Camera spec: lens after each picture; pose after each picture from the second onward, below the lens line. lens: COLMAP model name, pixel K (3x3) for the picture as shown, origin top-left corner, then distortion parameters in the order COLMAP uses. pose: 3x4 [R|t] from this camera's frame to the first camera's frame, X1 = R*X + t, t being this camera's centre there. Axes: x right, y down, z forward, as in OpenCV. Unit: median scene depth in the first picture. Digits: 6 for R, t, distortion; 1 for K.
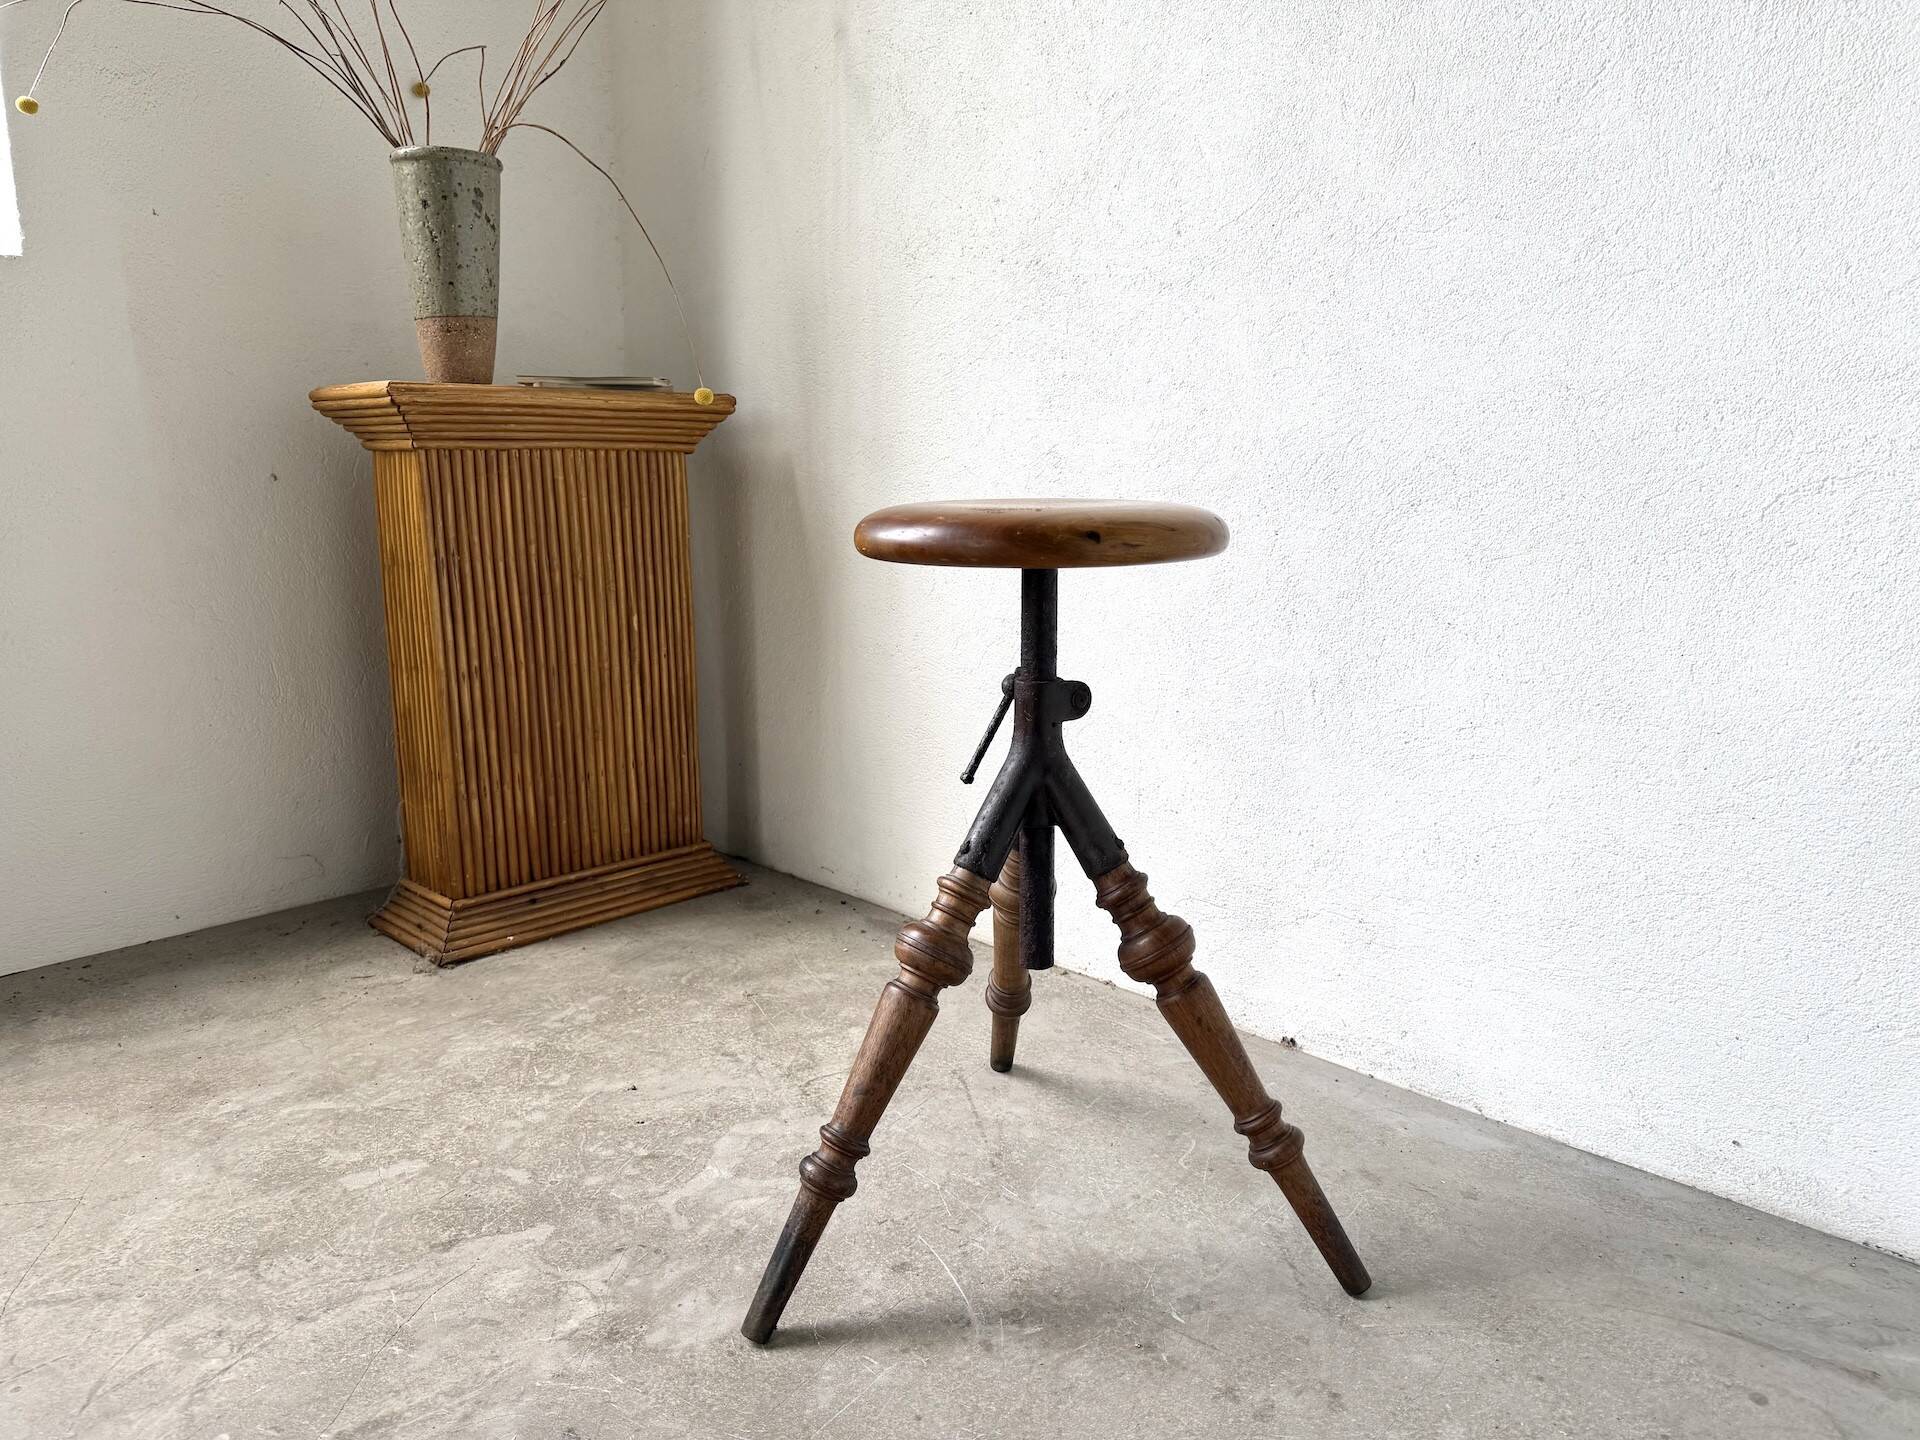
lens RADIAL K [[1351.0, 0, 970.4], [0, 1351.0, 731.1], [0, 0, 1]] dist [0.094045, -0.126256]
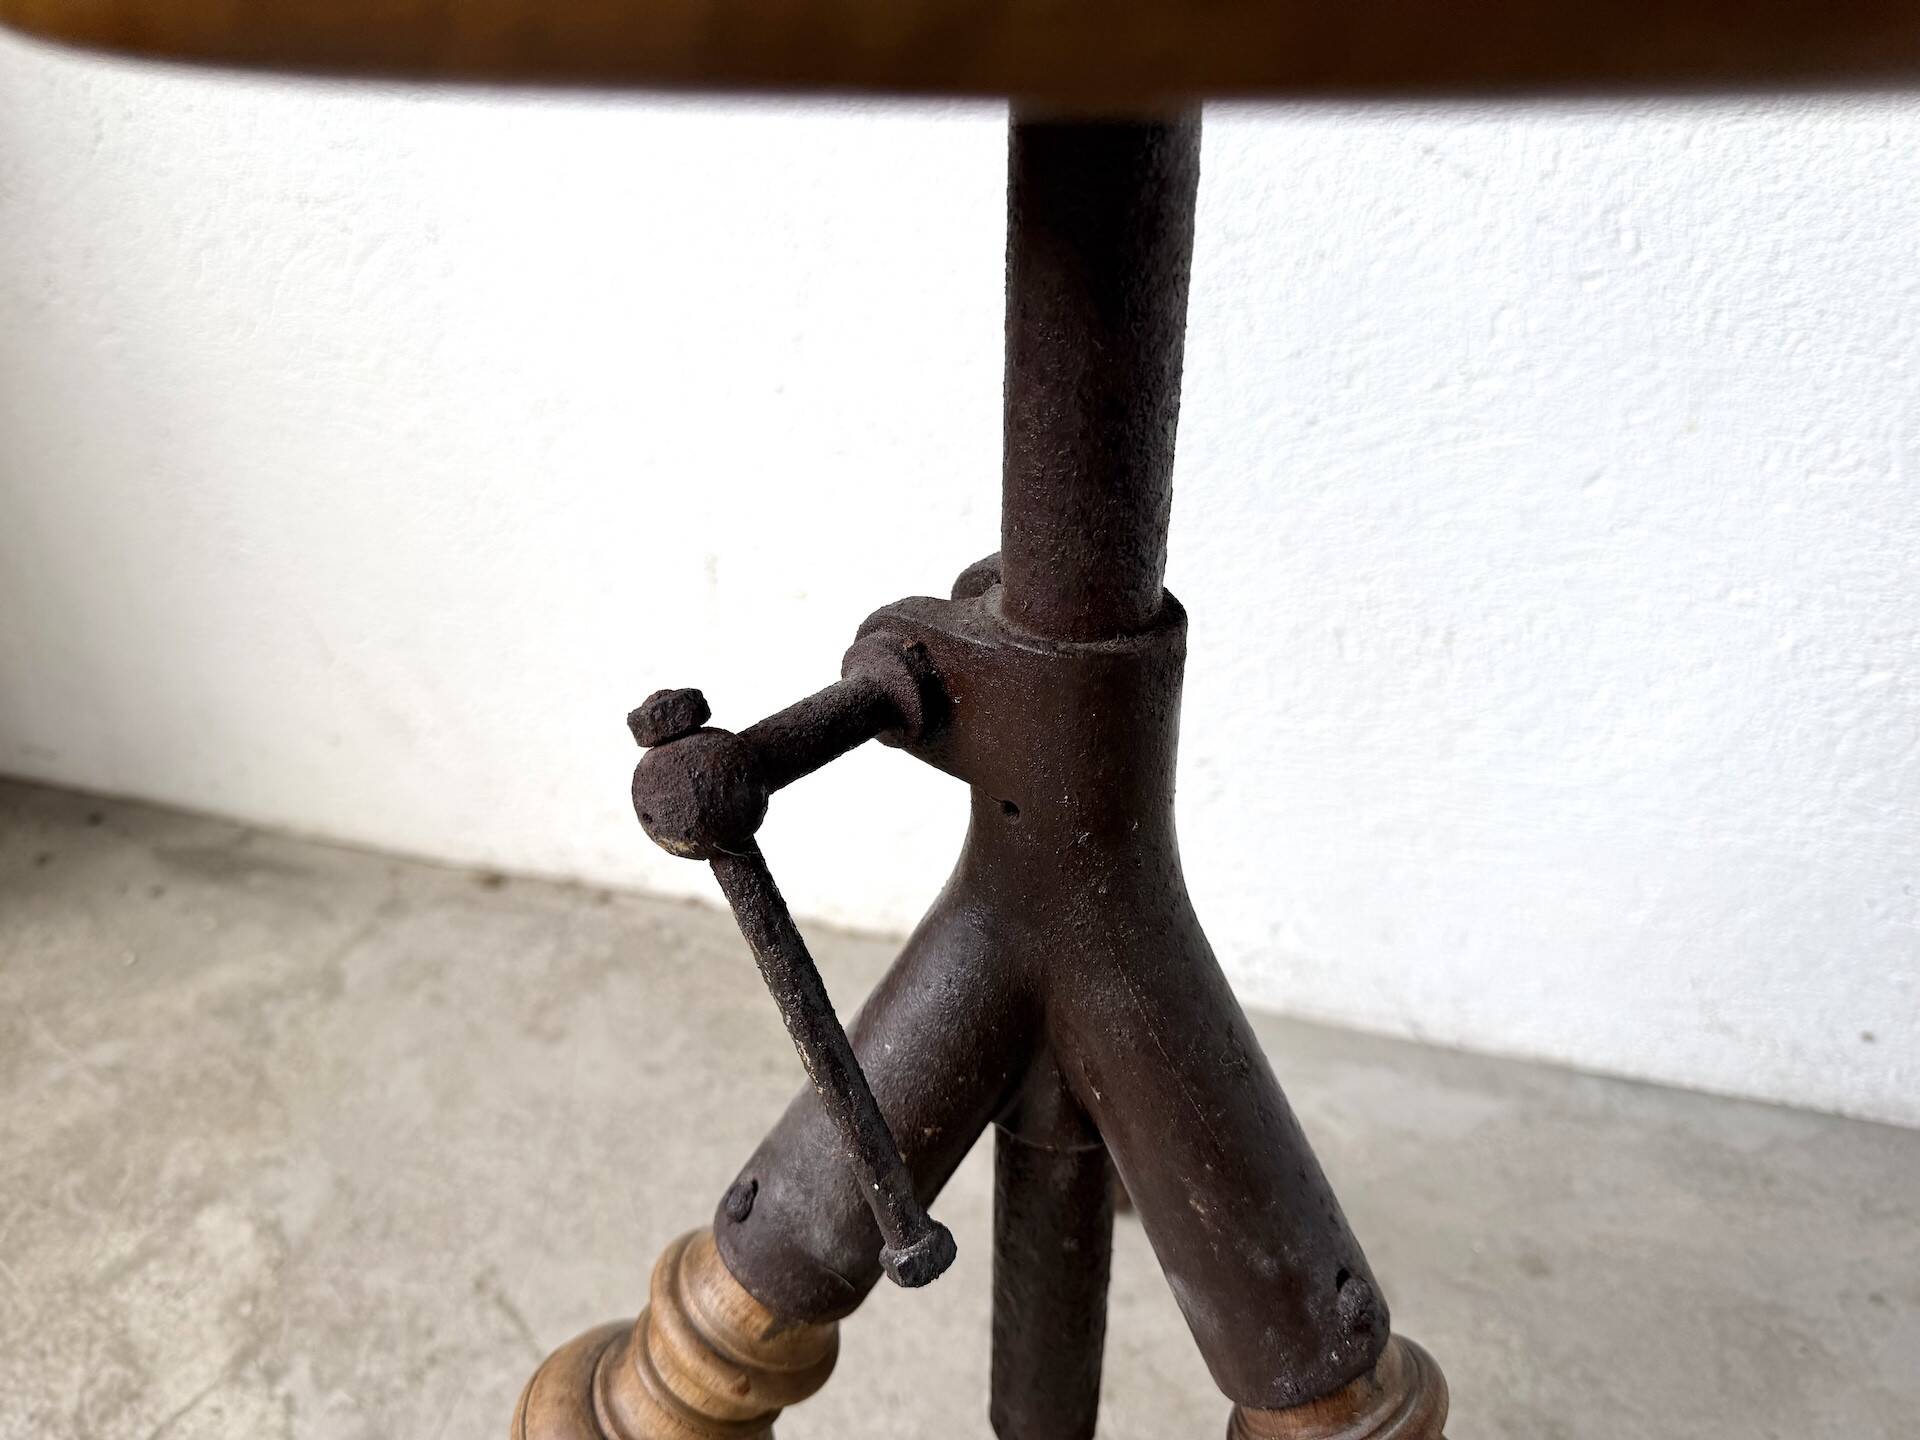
lens RADIAL K [[1412.8, 0, 954.7], [0, 1412.8, 735.2], [0, 0, 1]] dist [-0.021491, -0.001344]
pose [[0.885267, -0.247433, 0.393801, -0.011154], [0.103850, 0.930520, 0.351210, -0.071206], [-0.453341, -0.270019, 0.849454, 0.576065]]
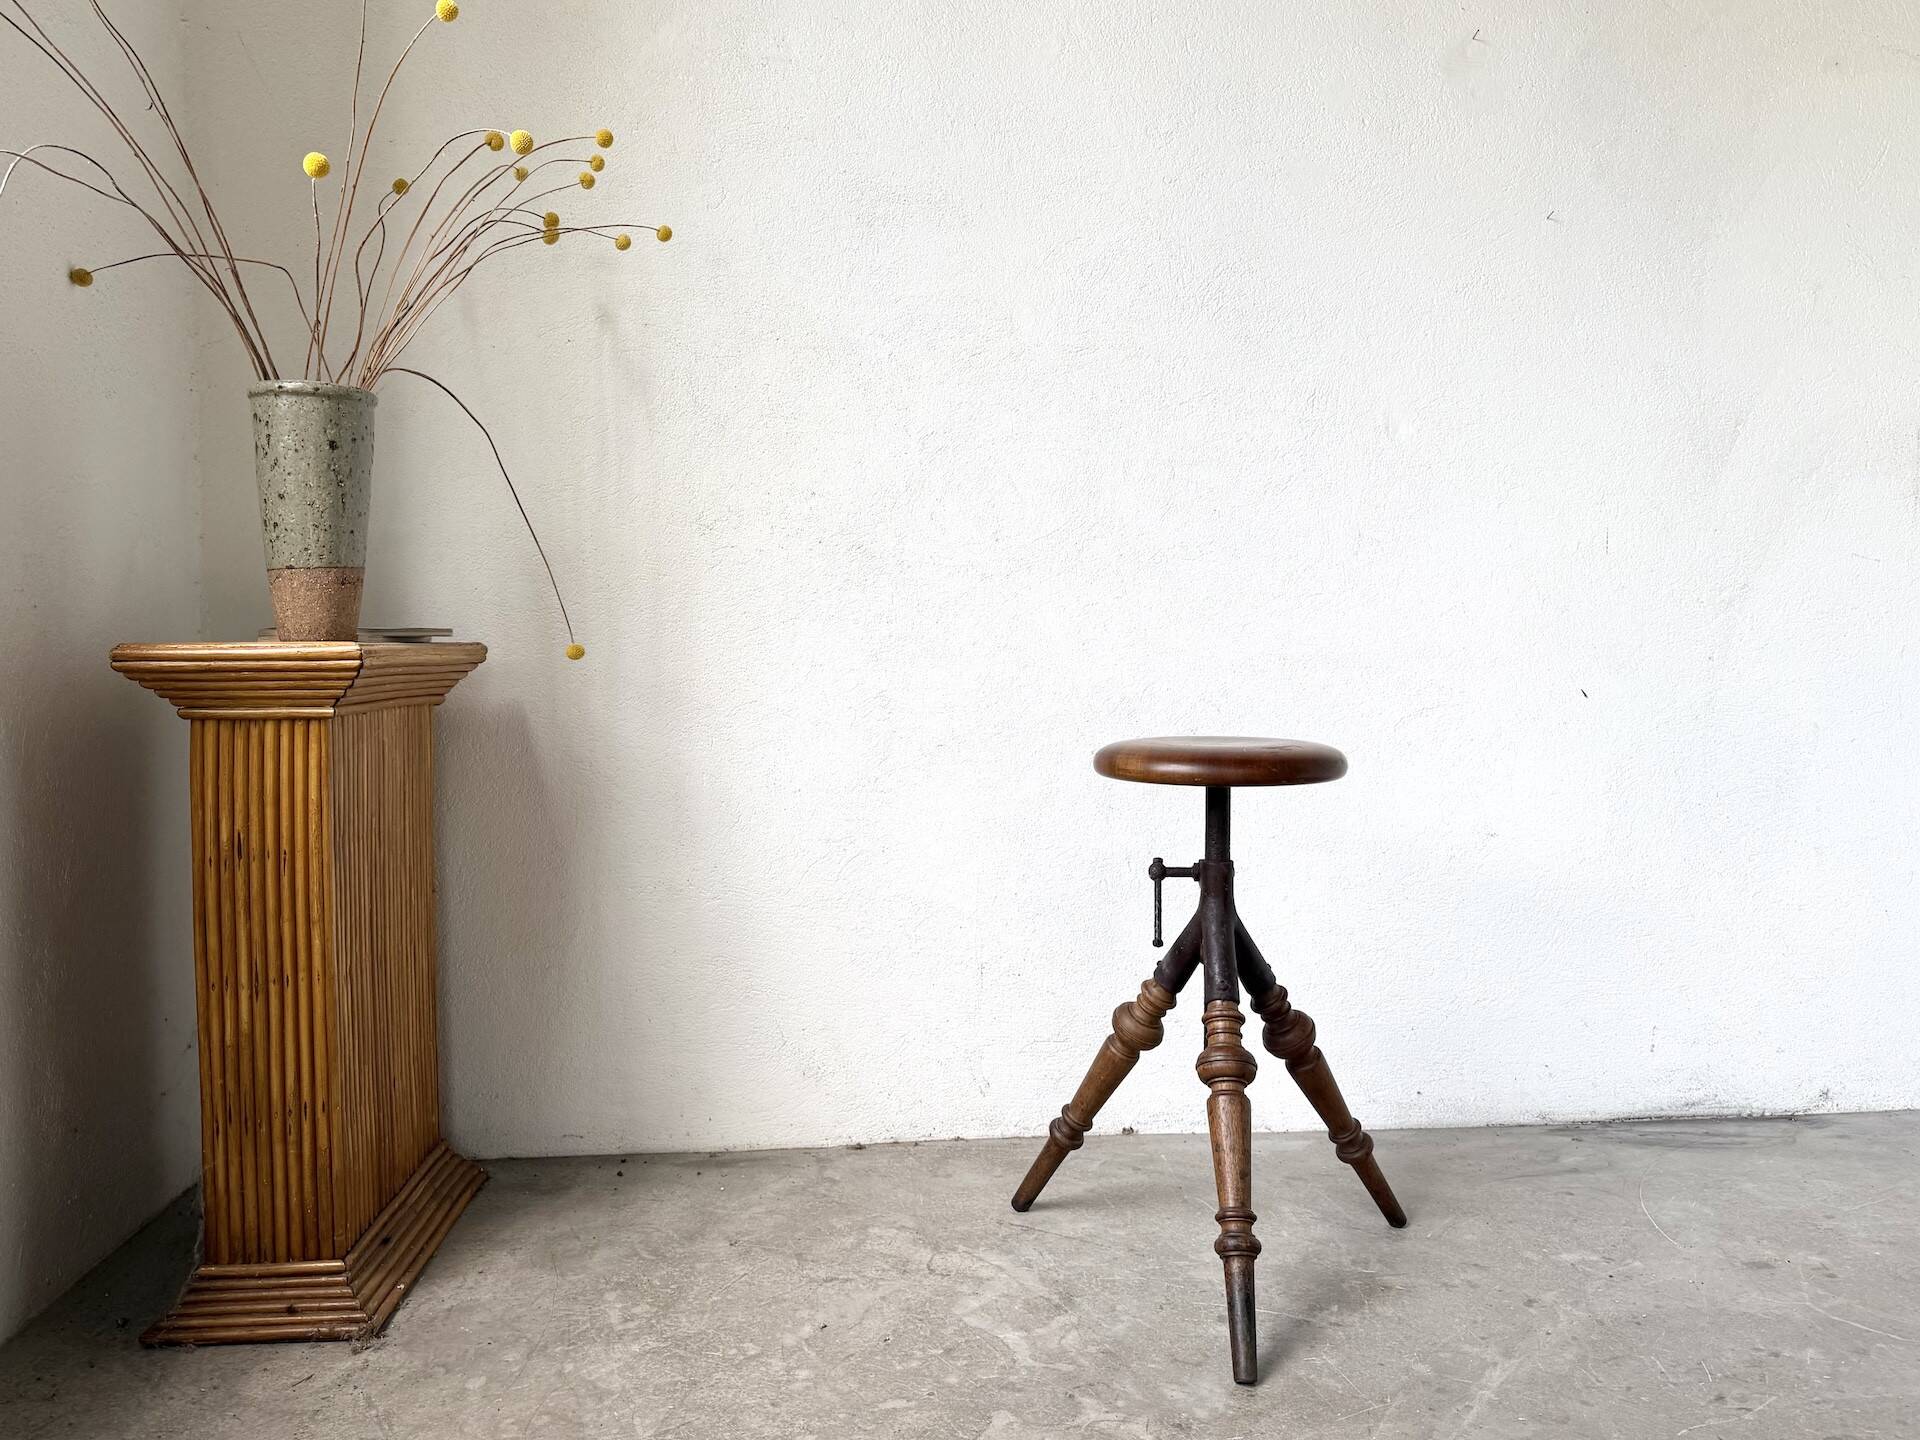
lens RADIAL K [[1478.1, 0, 975.1], [0, 1478.1, 713.6], [0, 0, 1]] dist [0.060218, -0.097955]
pose [[0.650328, -0.038146, 0.758696, -0.981992], [0.156899, 0.983949, -0.085017, -0.075678], [-0.743274, 0.174327, 0.645874, 0.113269]]
